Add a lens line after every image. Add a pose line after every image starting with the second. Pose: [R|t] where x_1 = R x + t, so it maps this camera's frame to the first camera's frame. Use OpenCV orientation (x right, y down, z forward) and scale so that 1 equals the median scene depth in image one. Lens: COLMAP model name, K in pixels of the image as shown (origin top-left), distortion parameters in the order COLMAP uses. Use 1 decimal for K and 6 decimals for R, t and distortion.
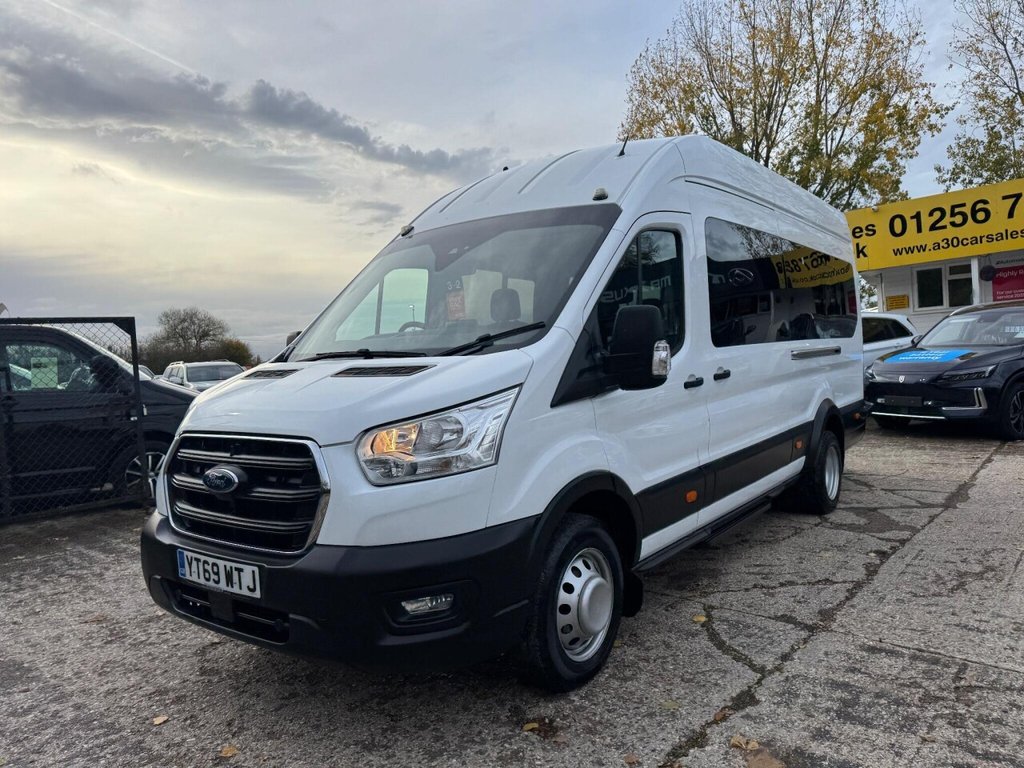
lens RADIAL K [[726.8, 0, 521.4], [0, 726.8, 383.7], [0, 0, 1]] dist [0.020196, -0.022221]
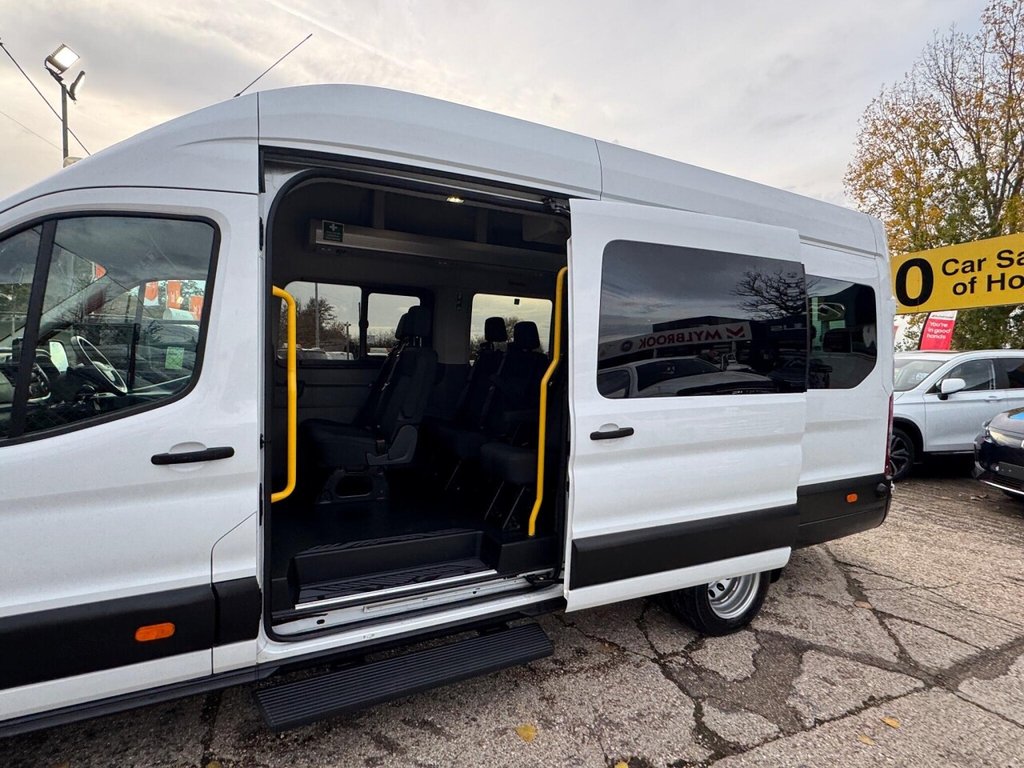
lens RADIAL K [[519.4, 0, 508.6], [0, 519.4, 387.3], [0, 0, 1]] dist [0.000848, -0.001730]
pose [[0.891741, 0.092728, -0.442945, 0.549974], [-0.083043, 0.995691, 0.041258, -0.083143], [0.444862, -0.000008, 0.895599, 0.571788]]
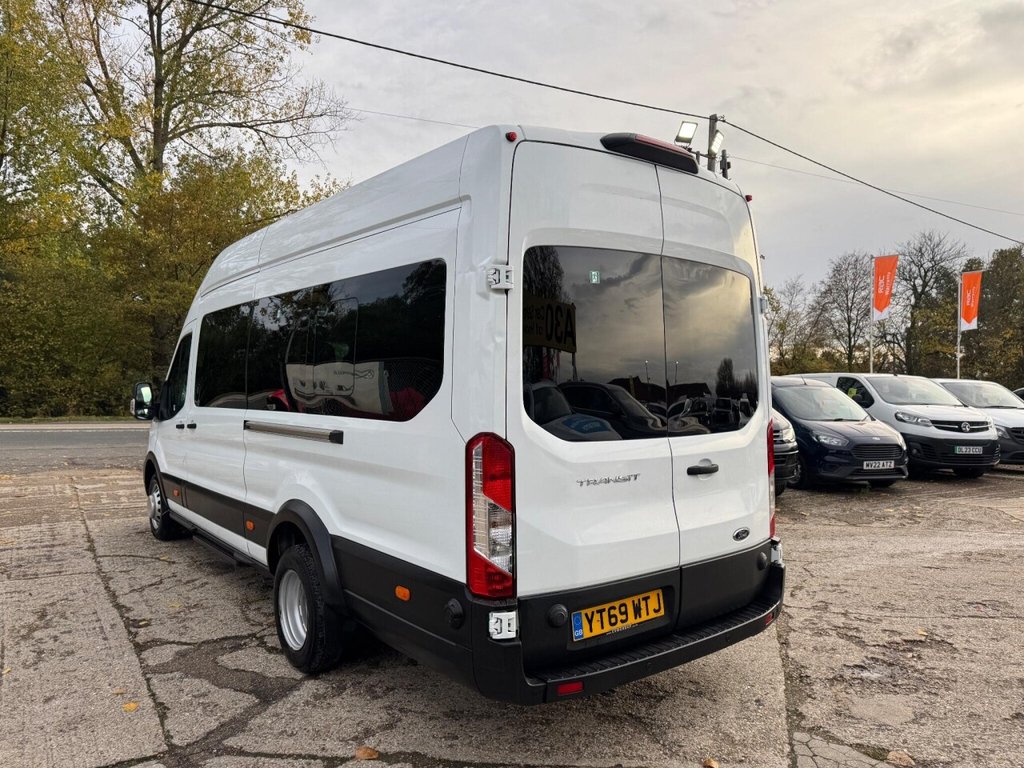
lens RADIAL K [[714.4, 0, 508.9], [0, 714.4, 376.1], [0, 0, 1]] dist [0.032891, -0.041352]
pose [[-0.277922, 0.035360, -0.959953, 1.272994], [-0.028066, 0.998597, 0.044909, -0.167132], [0.960193, 0.039424, -0.276540, 1.727842]]
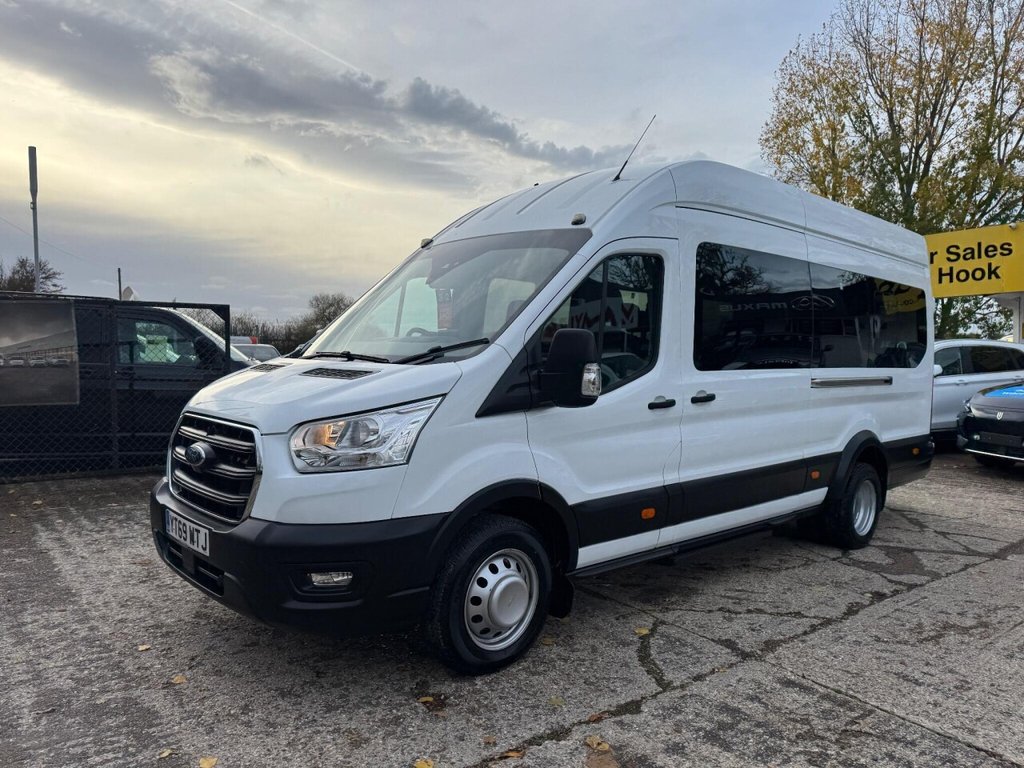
lens RADIAL K [[724.0, 0, 508.0], [0, 724.0, 390.6], [0, 0, 1]] dist [0.036623, -0.039867]
pose [[0.978442, 0.077362, -0.191484, 0.175500], [-0.074879, 0.996988, 0.020176, -0.019976], [0.192469, -0.005403, 0.981288, -0.040417]]
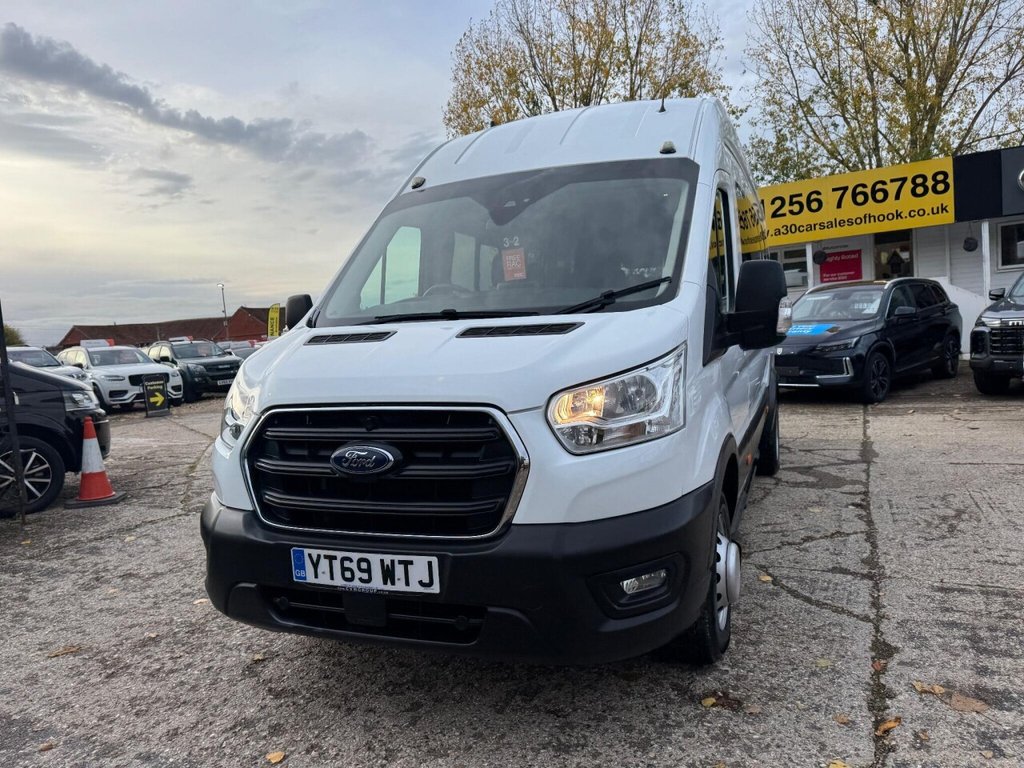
lens RADIAL K [[724.6, 0, 523.1], [0, 724.6, 386.0], [0, 0, 1]] dist [0.046214, -0.052151]
pose [[0.966558, -0.025850, 0.255141, -0.252959], [0.019409, 0.999427, 0.027730, 0.016290], [-0.255711, -0.021851, 0.966506, 0.085678]]
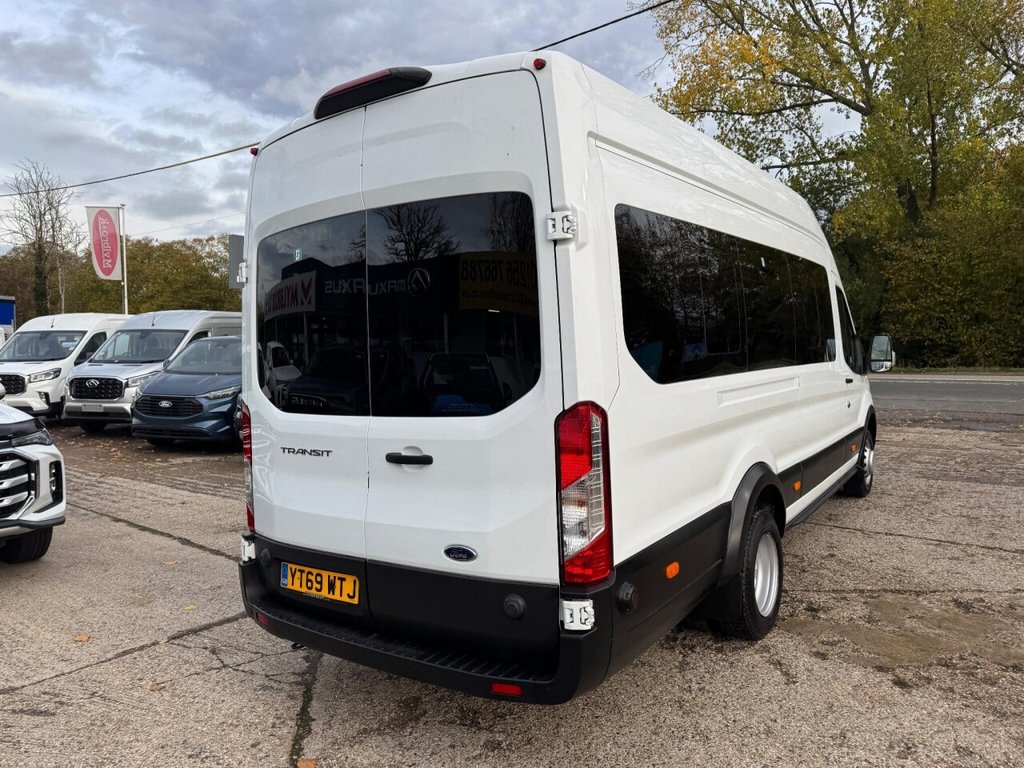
lens RADIAL K [[724.6, 0, 523.1], [0, 724.6, 386.0], [0, 0, 1]] dist [0.046214, -0.052151]
pose [[-0.995999, 0.086246, -0.023420, 0.456426], [0.083796, 0.992344, 0.090731, -0.152650], [0.031065, 0.088405, -0.995600, 2.306332]]
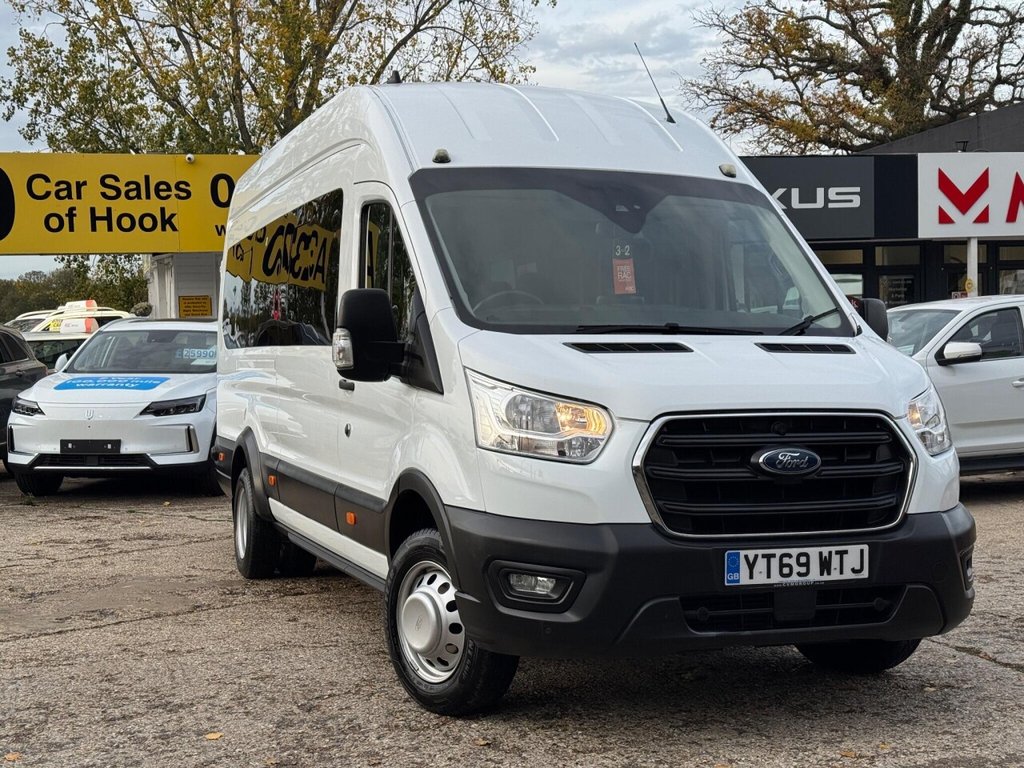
lens RADIAL K [[1417.9, 0, 512.0], [0, 1417.9, 384.0], [0, 0, 1]] dist [0.218101, -0.535533]
pose [[0.567775, 0.033571, 0.822499, -1.156866], [0.010677, 0.998784, -0.048136, 0.067682], [-0.823114, 0.036113, 0.566726, 0.166041]]
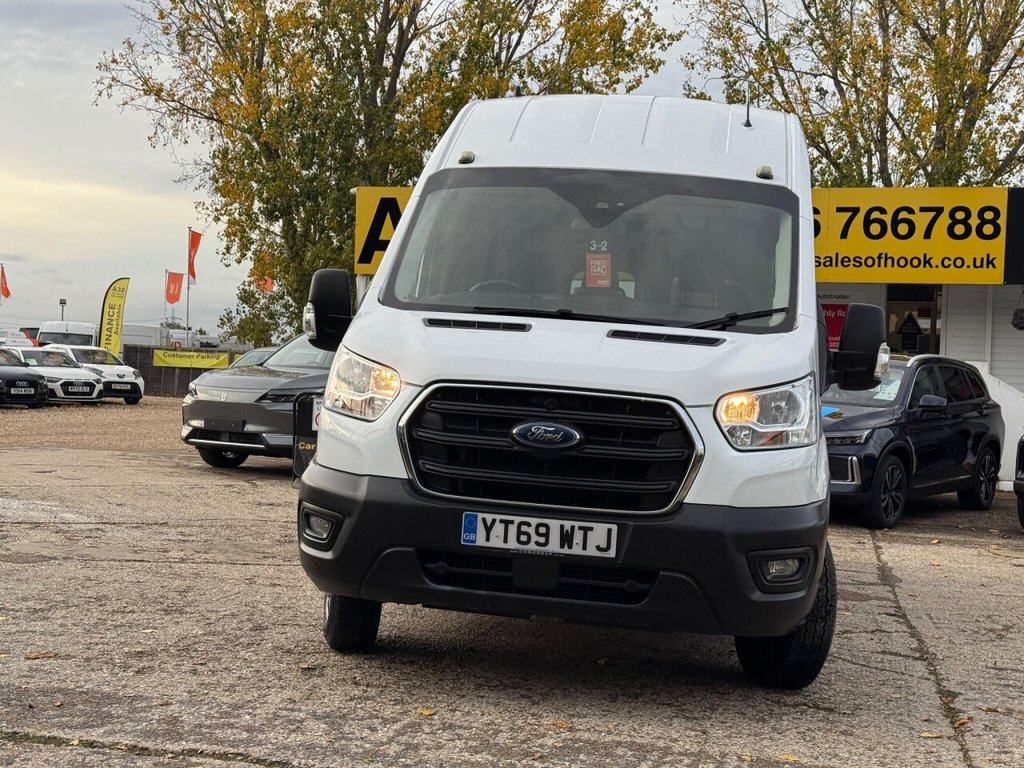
lens RADIAL K [[1417.9, 0, 512.0], [0, 1417.9, 384.0], [0, 0, 1]] dist [0.218101, -0.535533]
pose [[0.880455, 0.111337, 0.460872, -0.728657], [-0.093229, 0.993715, -0.061955, 0.104219], [-0.464873, 0.011582, 0.885302, -0.318979]]
